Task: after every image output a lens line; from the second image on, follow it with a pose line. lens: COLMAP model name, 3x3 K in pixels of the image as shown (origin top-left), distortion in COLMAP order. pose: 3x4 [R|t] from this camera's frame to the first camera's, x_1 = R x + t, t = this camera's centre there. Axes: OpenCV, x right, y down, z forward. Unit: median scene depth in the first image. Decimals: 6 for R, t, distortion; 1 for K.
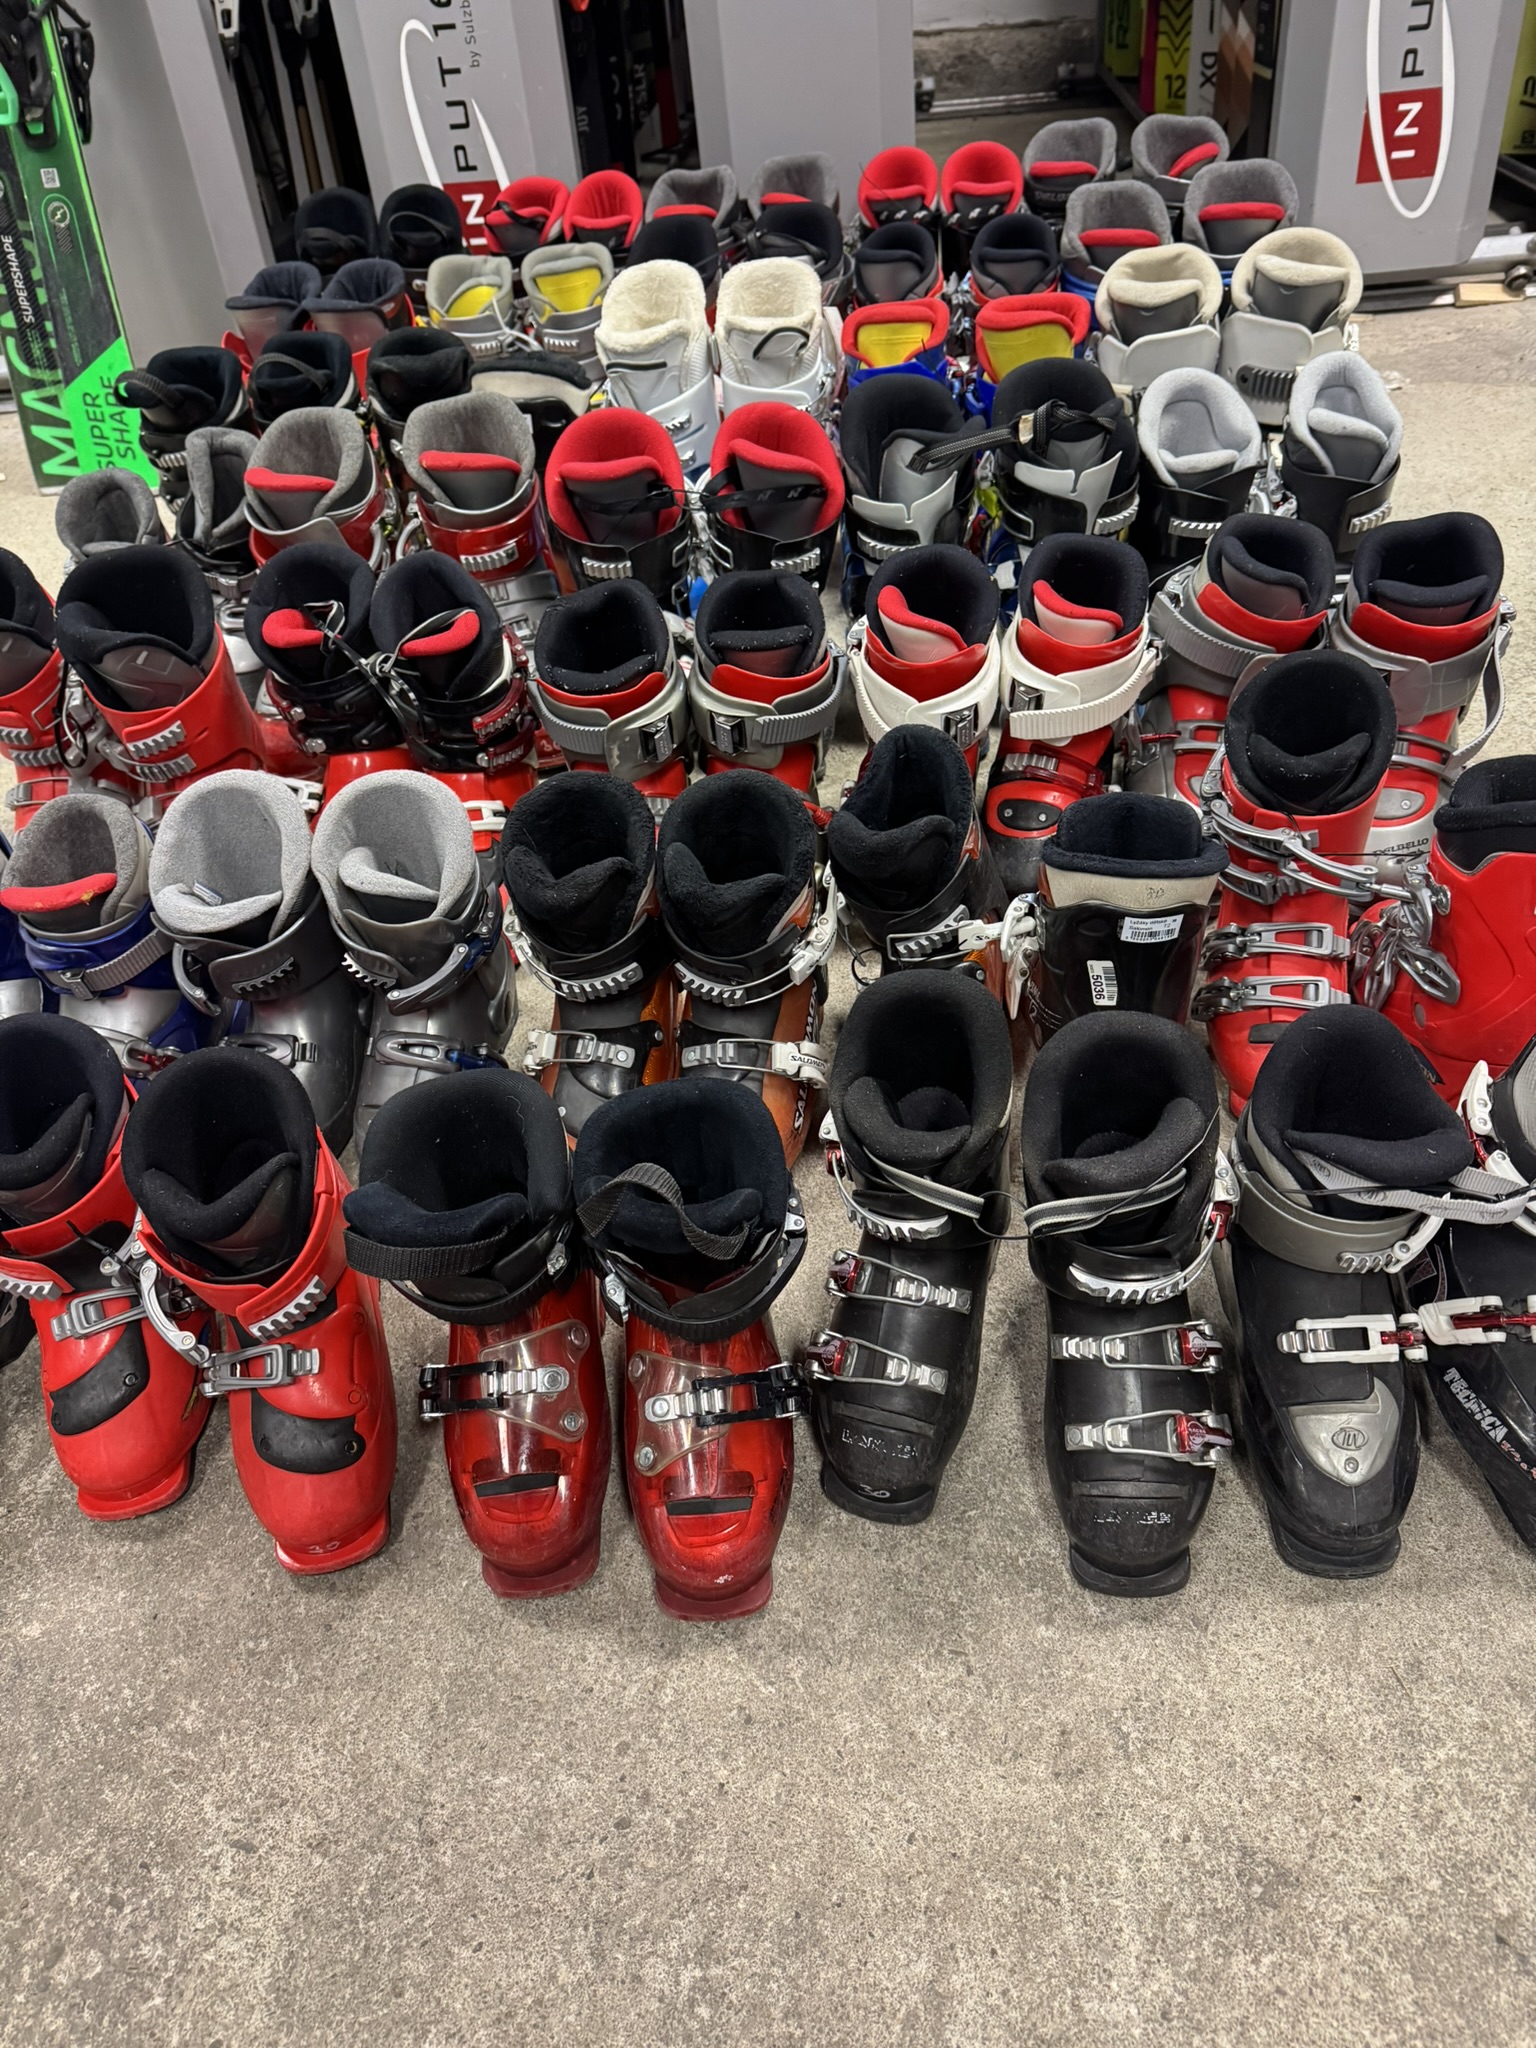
lens RADIAL K [[1489.7, 0, 768.0], [0, 1489.7, 1024.0], [0, 0, 1]] dist [-0.004645, -0.003809]
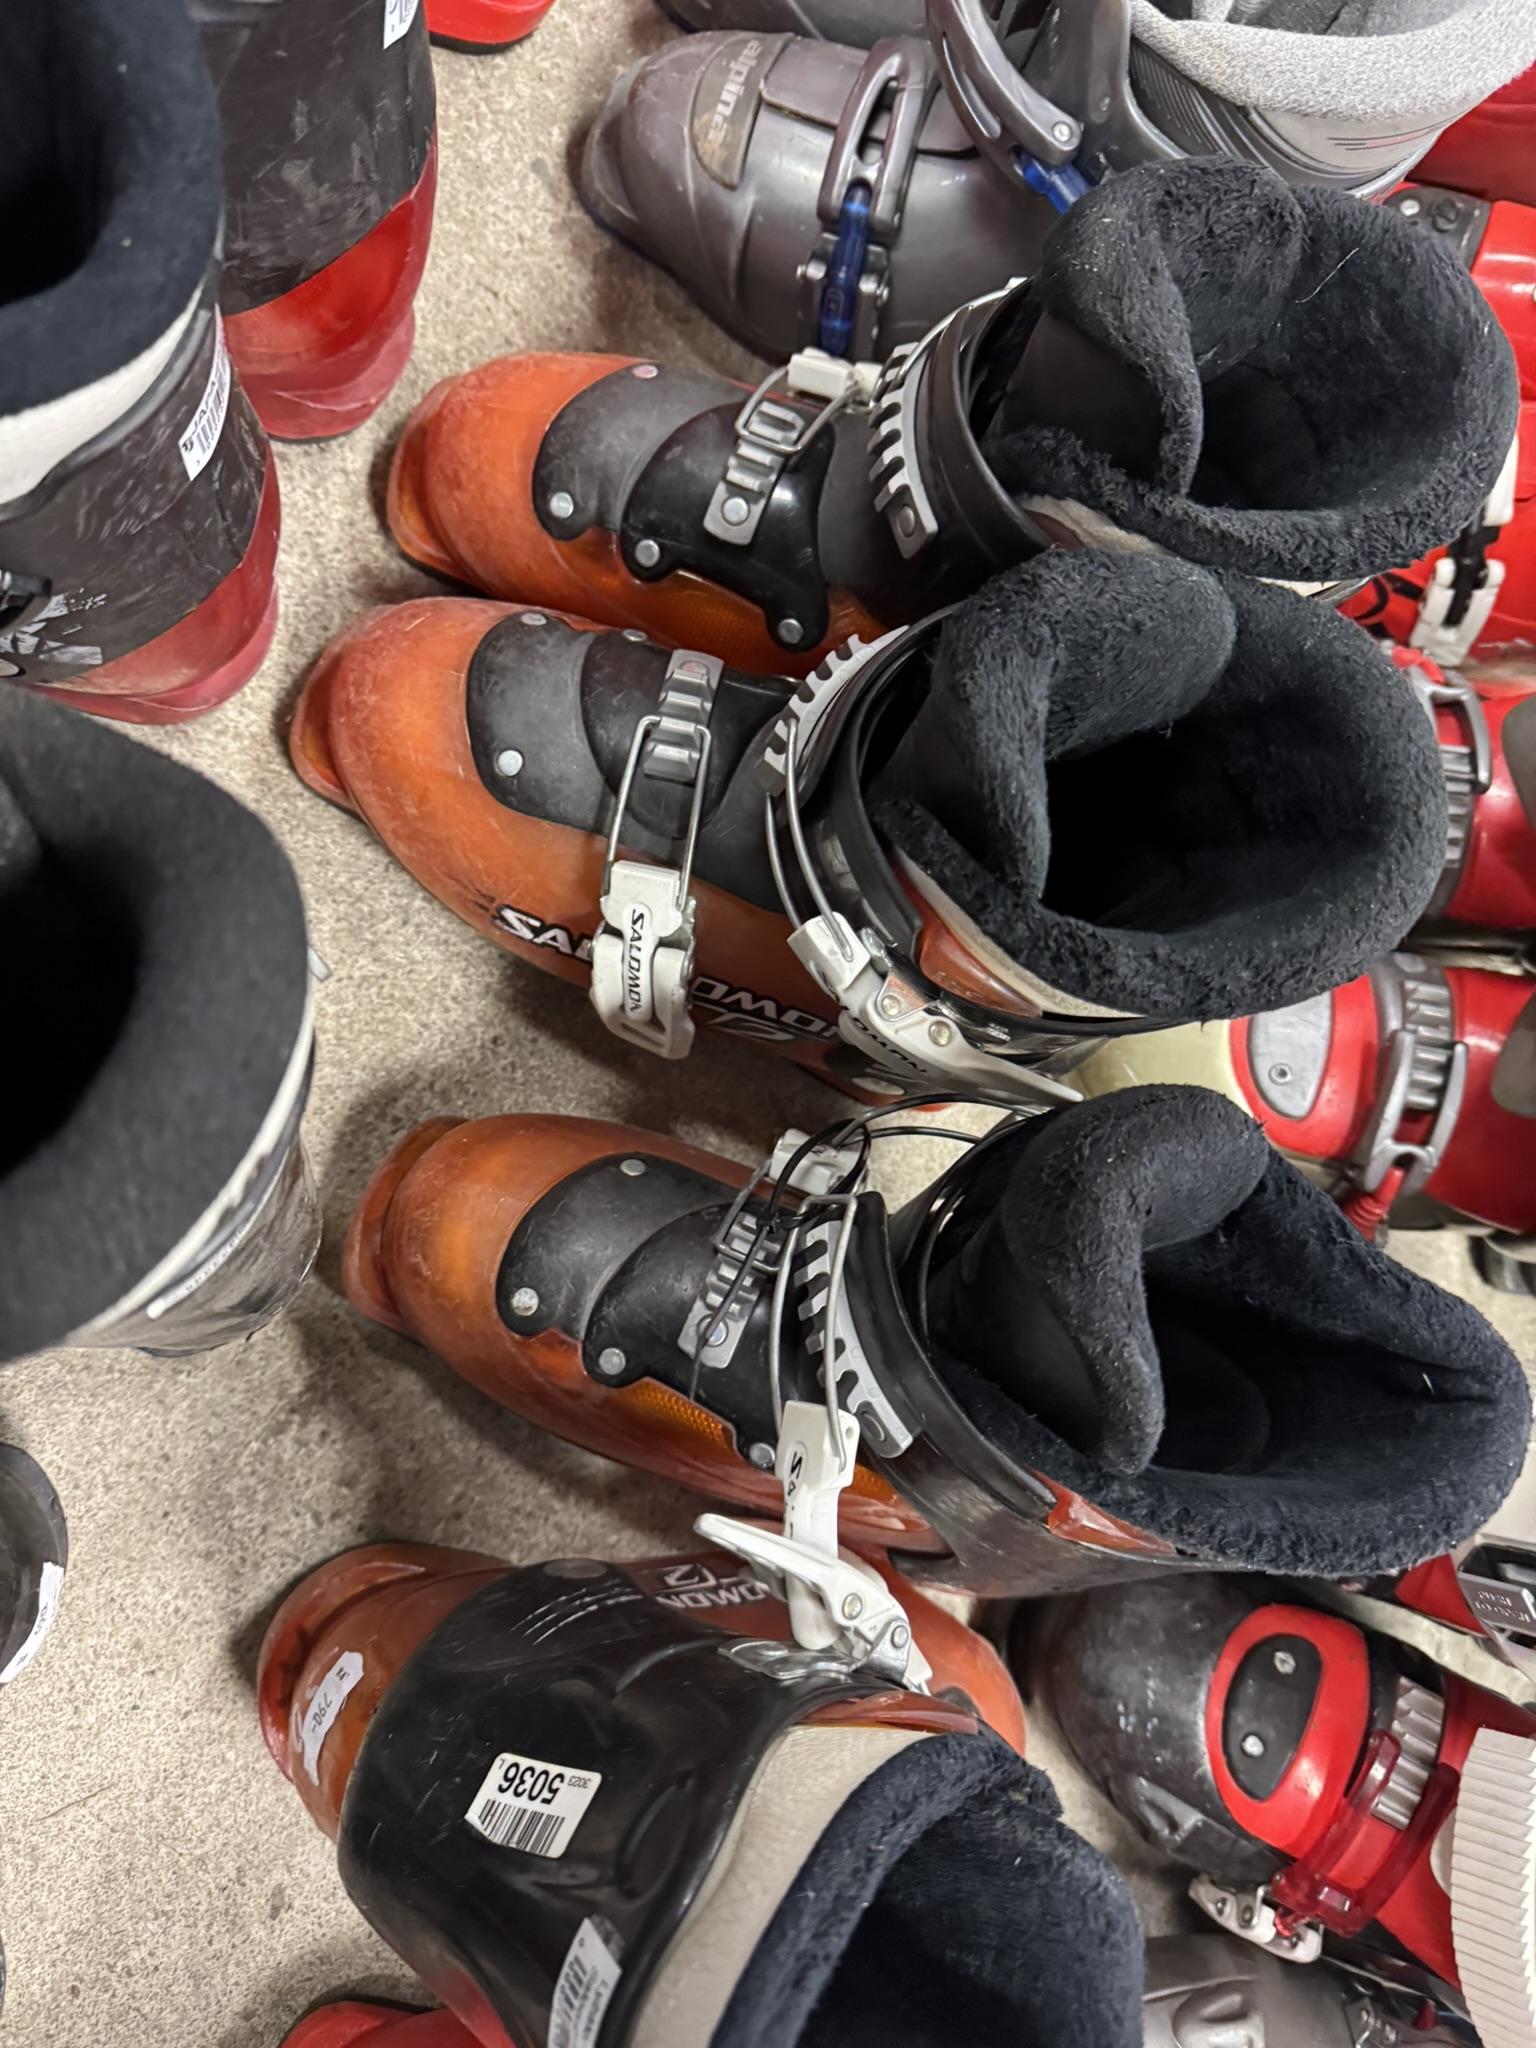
lens RADIAL K [[1527.9, 0, 768.0], [0, 1527.9, 1024.0], [0, 0, 1]] dist [0.032698, -0.065328]
pose [[-0.214512, 0.969948, -0.114832, 0.068766], [-0.925716, -0.164404, 0.340620, -0.123900], [0.311505, 0.179369, 0.933162, 0.523357]]
